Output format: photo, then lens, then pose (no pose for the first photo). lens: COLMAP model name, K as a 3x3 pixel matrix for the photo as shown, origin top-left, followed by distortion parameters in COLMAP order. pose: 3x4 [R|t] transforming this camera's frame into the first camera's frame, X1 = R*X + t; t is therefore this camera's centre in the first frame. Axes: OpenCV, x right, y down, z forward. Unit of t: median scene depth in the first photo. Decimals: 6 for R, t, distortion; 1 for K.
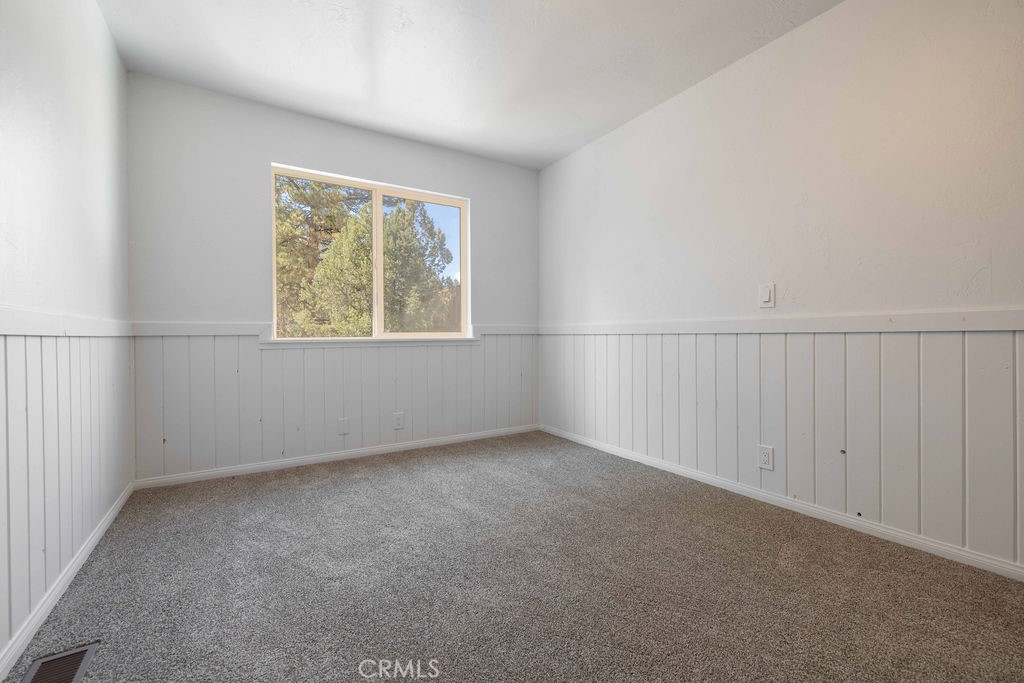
lens RADIAL K [[430.6, 0, 512.5], [0, 430.6, 337.3], [0, 0, 1]] dist [-0.000696, 0.000146]
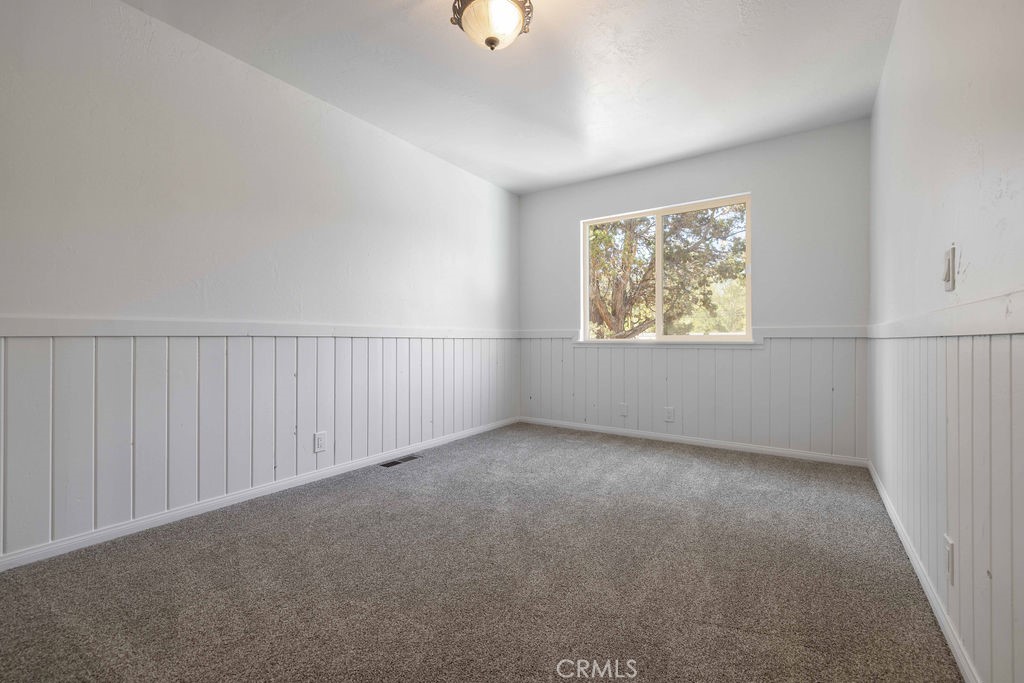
lens RADIAL K [[430.6, 0, 512.5], [0, 430.6, 337.3], [0, 0, 1]] dist [-0.000696, 0.000146]
pose [[0.395922, 0.001204, -0.918283, 0.786354], [-0.006035, 0.999981, -0.001291, -0.004883], [0.918264, 0.006053, 0.395922, 0.229097]]
